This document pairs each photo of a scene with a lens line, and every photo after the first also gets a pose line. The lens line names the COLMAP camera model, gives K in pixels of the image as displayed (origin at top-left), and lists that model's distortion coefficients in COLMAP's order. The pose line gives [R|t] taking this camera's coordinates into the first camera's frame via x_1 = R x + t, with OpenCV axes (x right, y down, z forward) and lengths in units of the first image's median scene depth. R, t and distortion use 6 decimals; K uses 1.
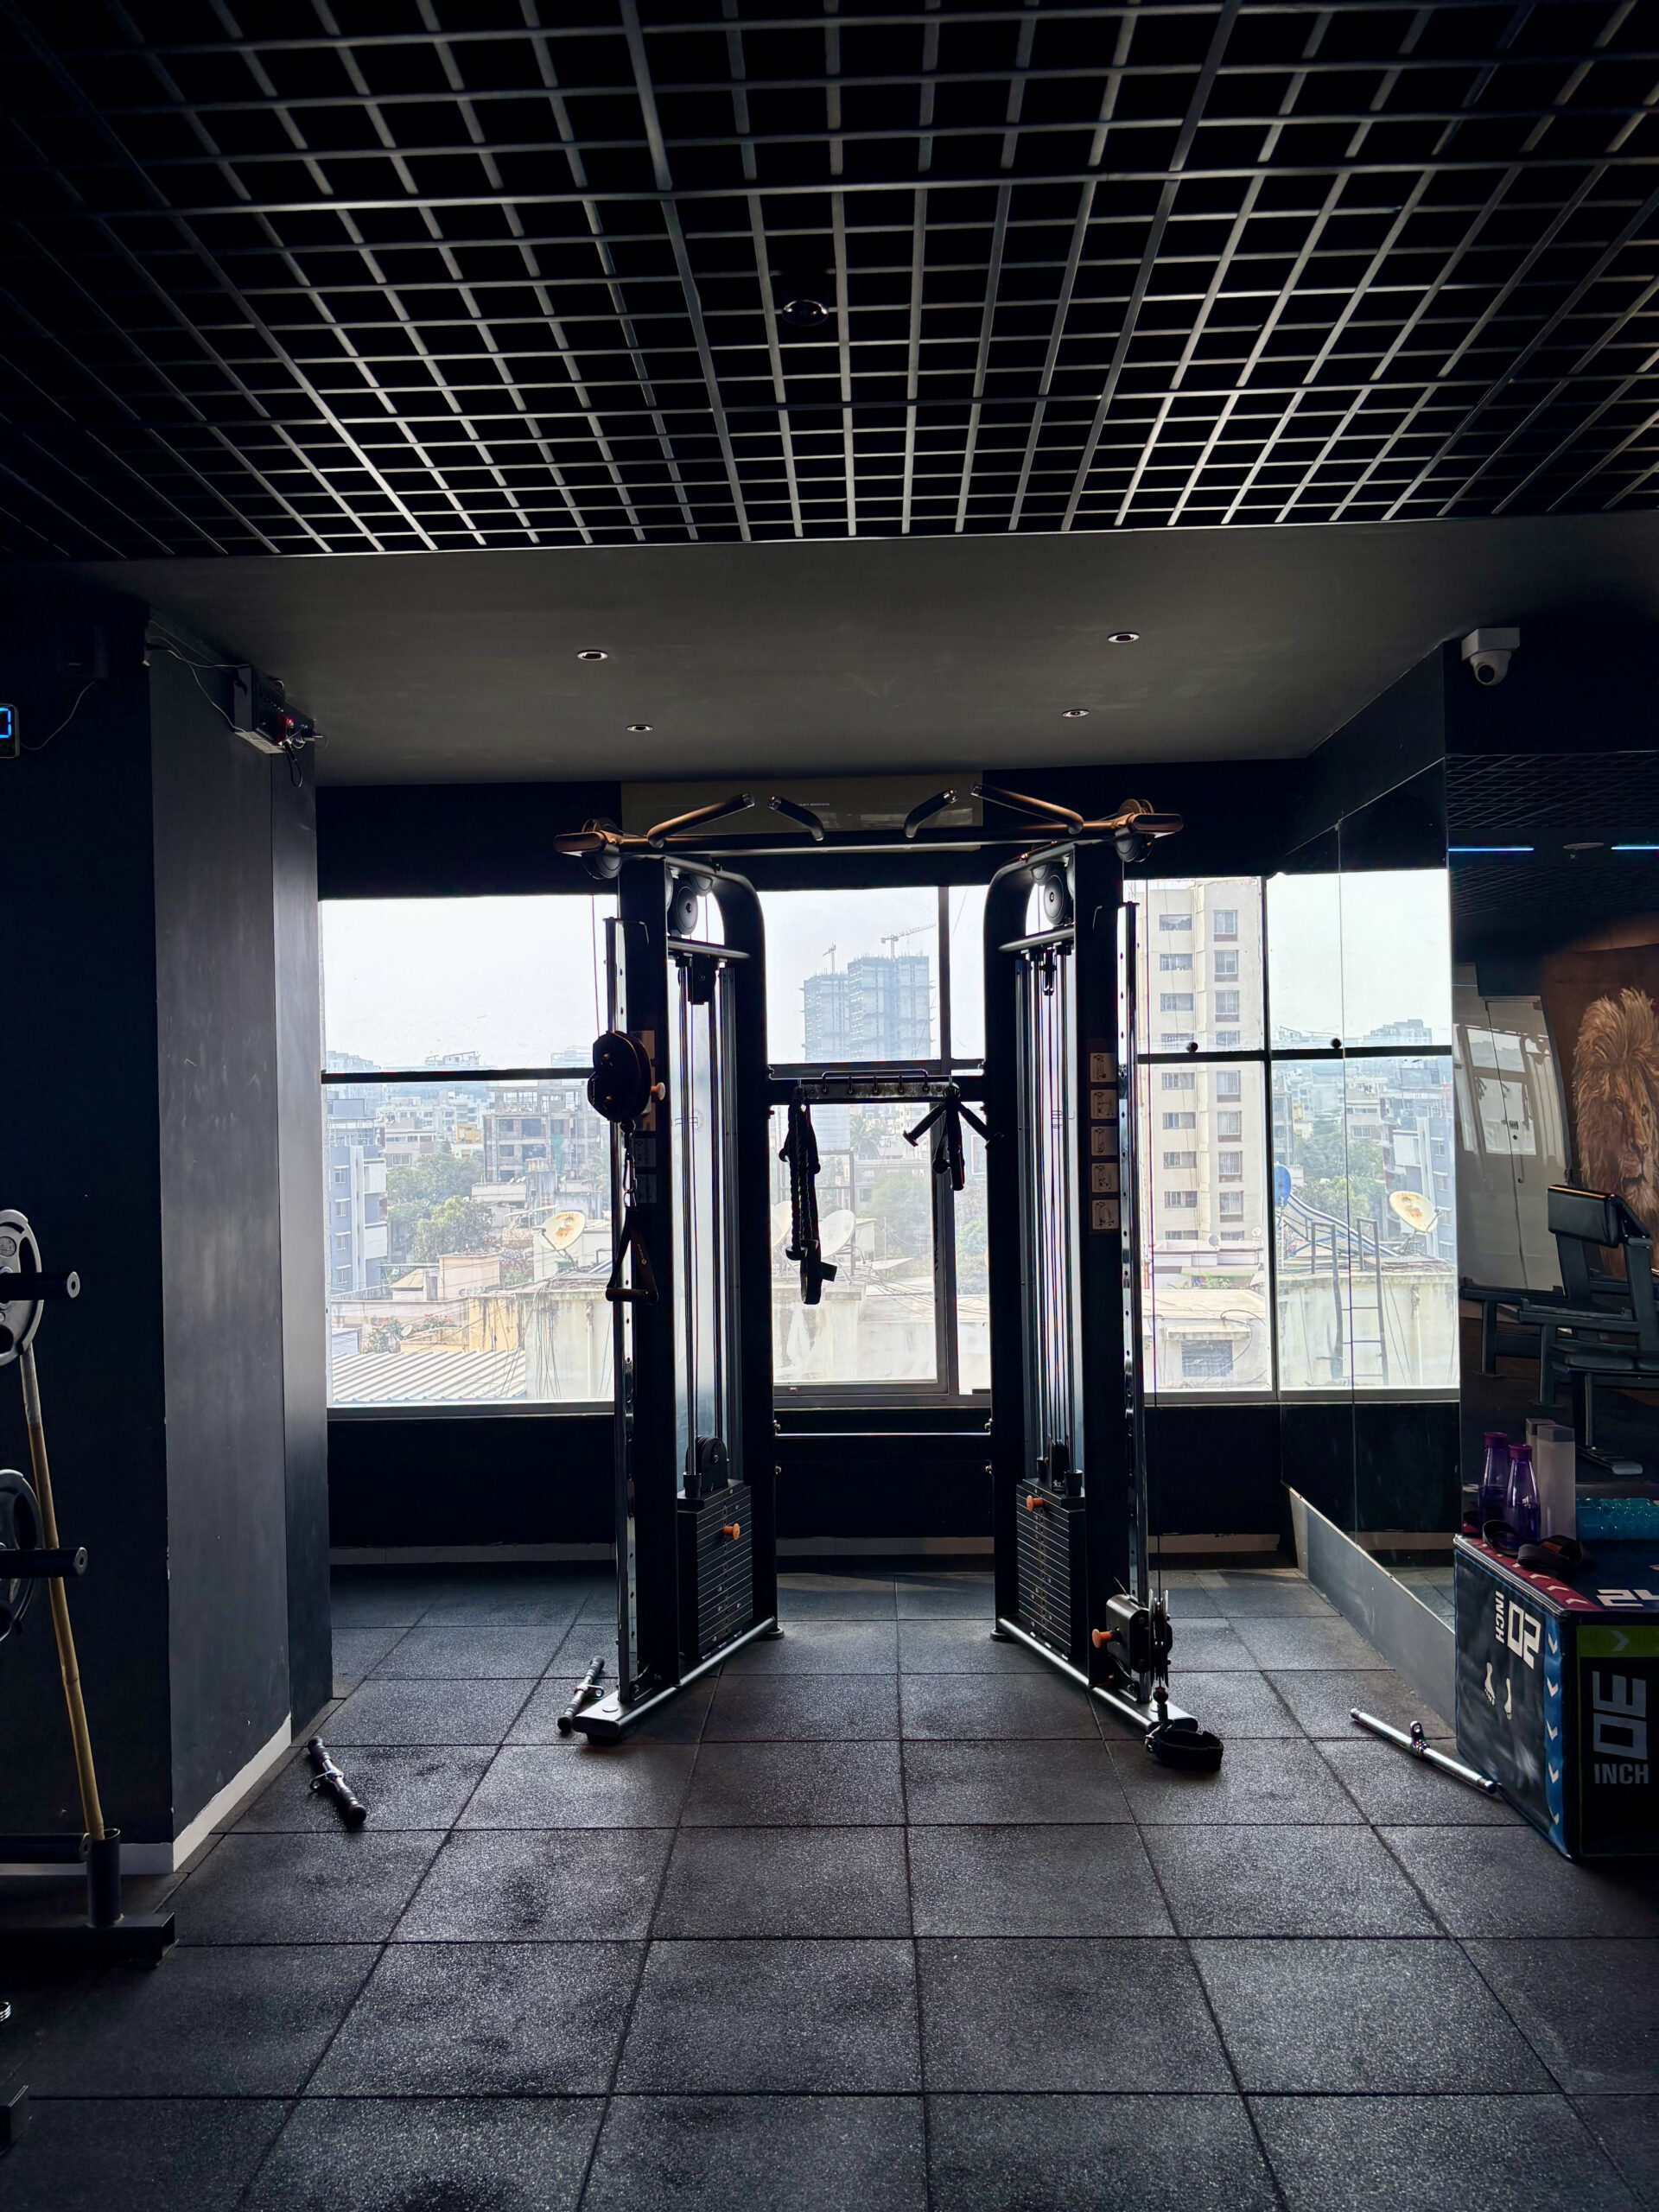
lens RADIAL K [[1656.2, 0, 822.4], [0, 1656.2, 1109.4], [0, 0, 1]] dist [0.017362, -0.013518]
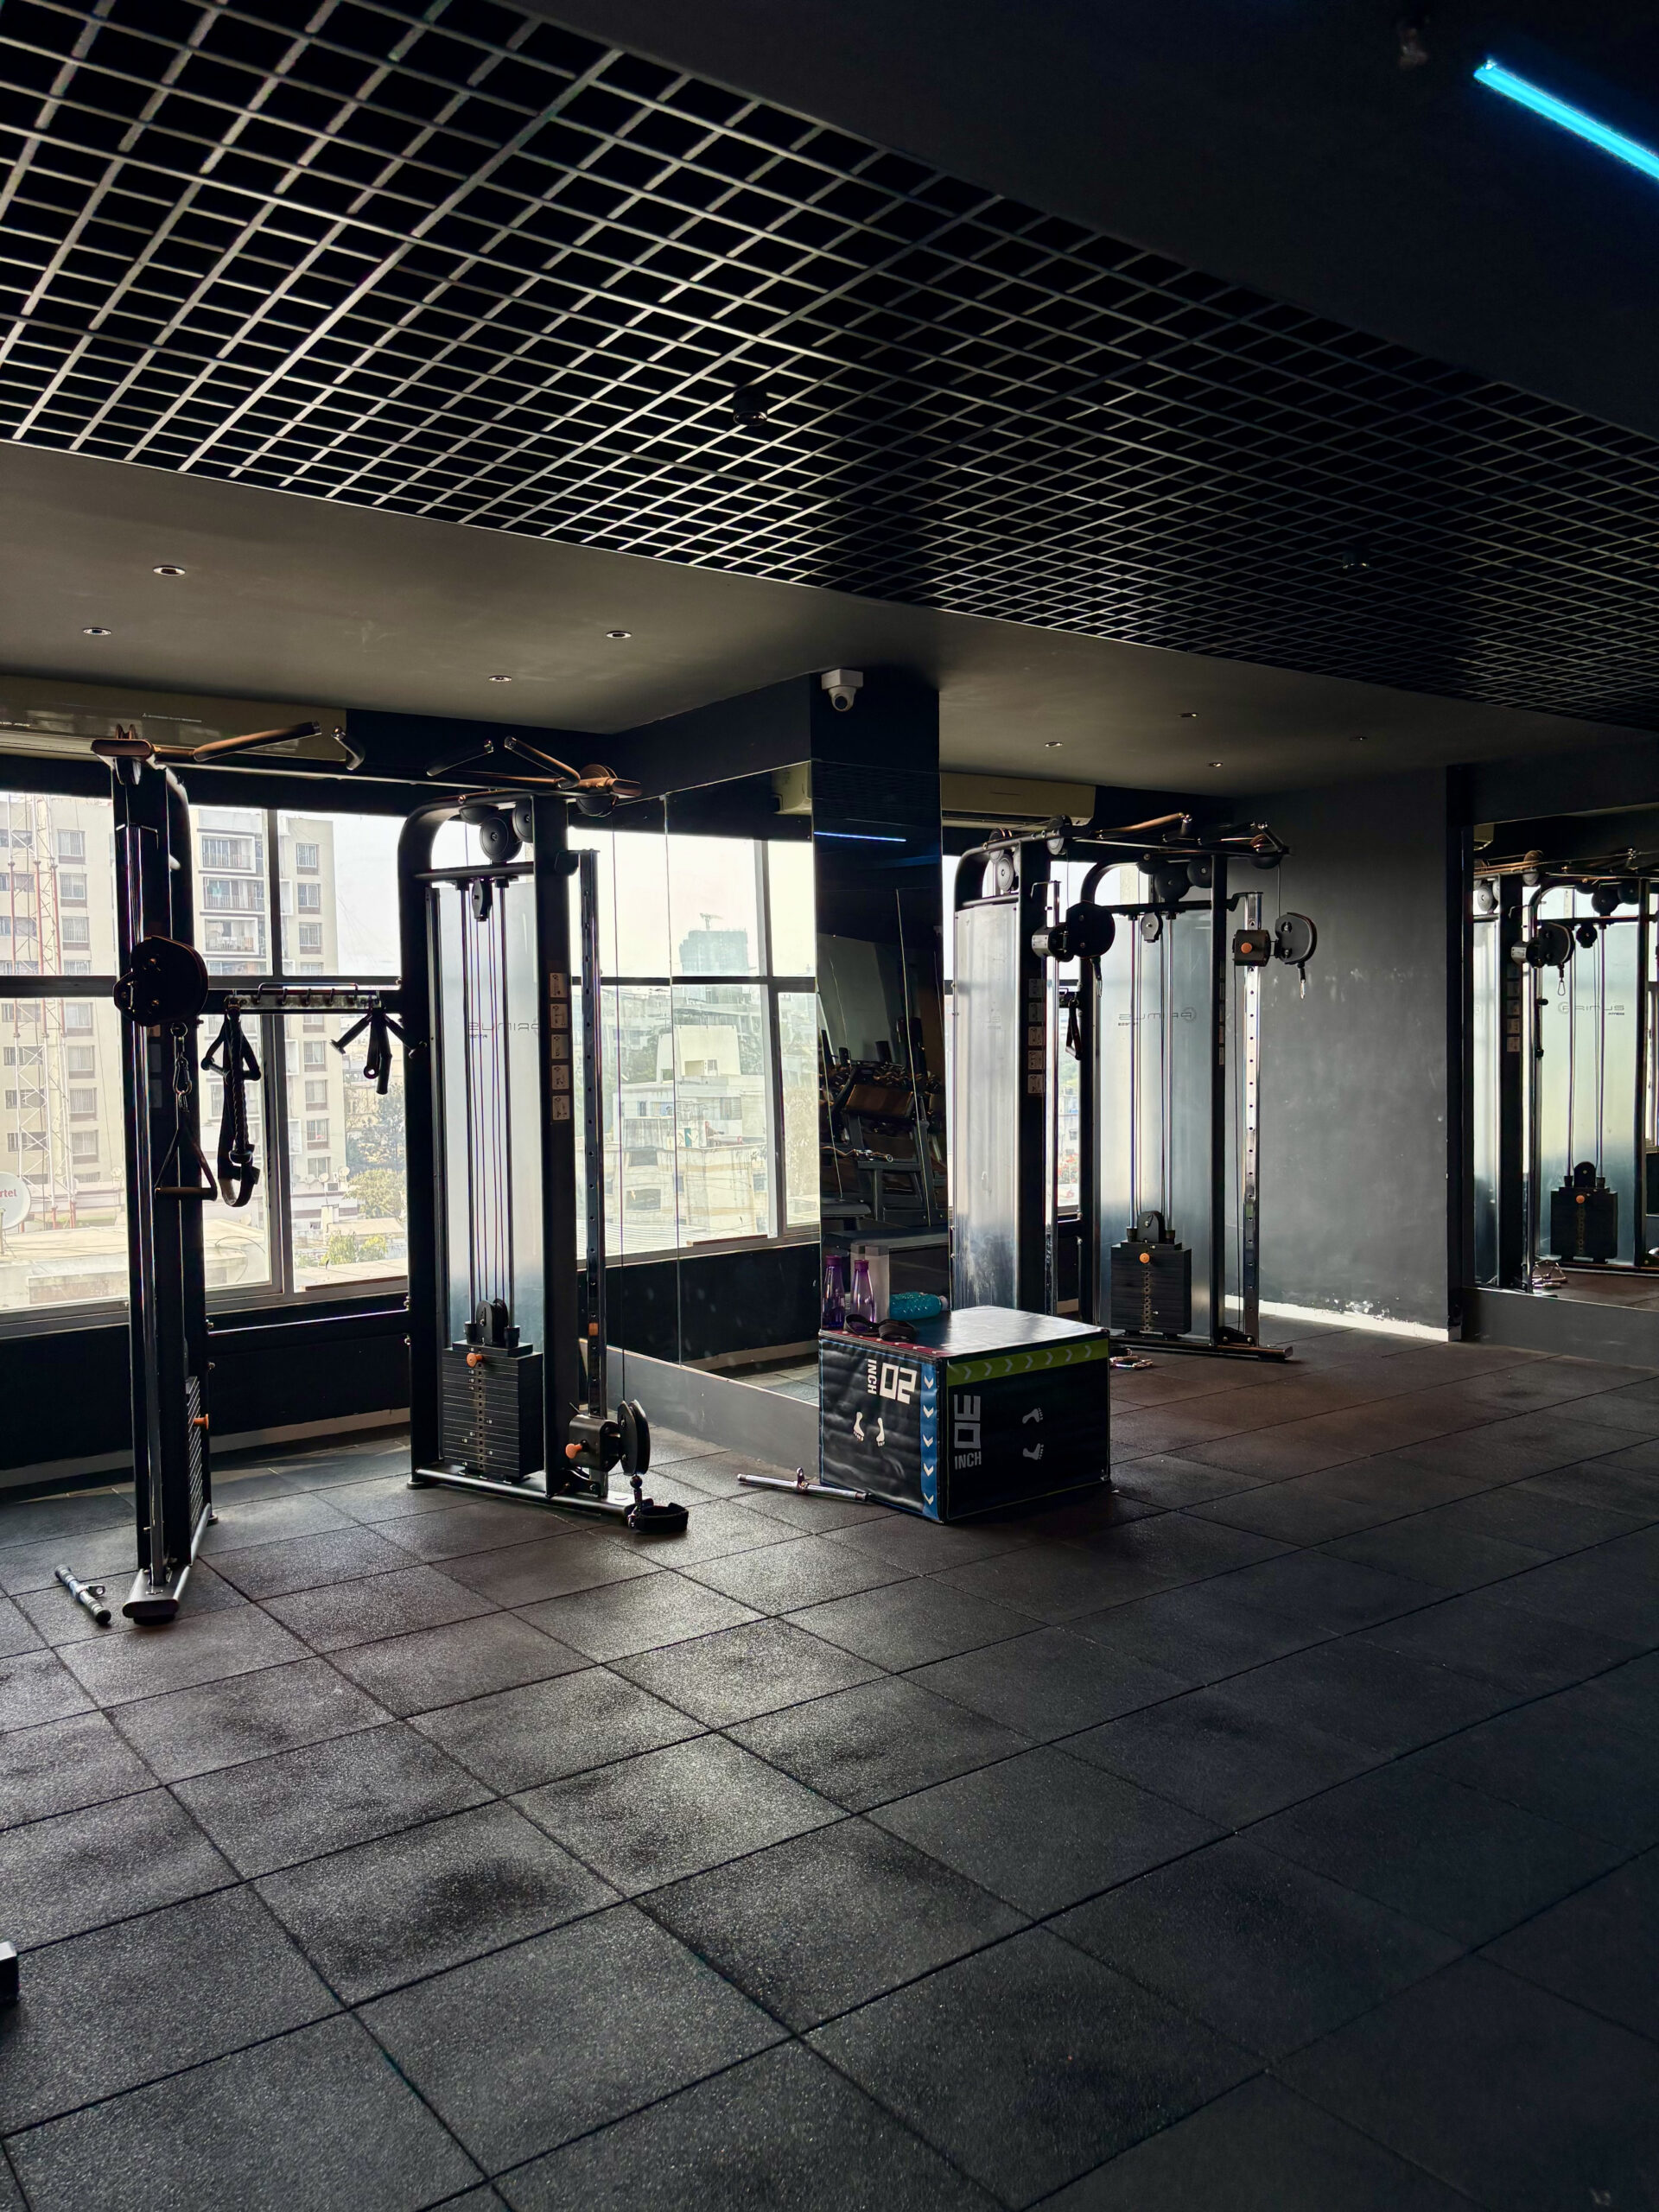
lens RADIAL K [[1656.2, 0, 839.8], [0, 1656.2, 1105.8], [0, 0, 1]] dist [0.017362, -0.013518]
pose [[0.777725, -0.023002, 0.628184, -0.457947], [-0.000106, 0.999325, 0.036723, 0.019809], [-0.628605, -0.028628, 0.777198, -0.070731]]
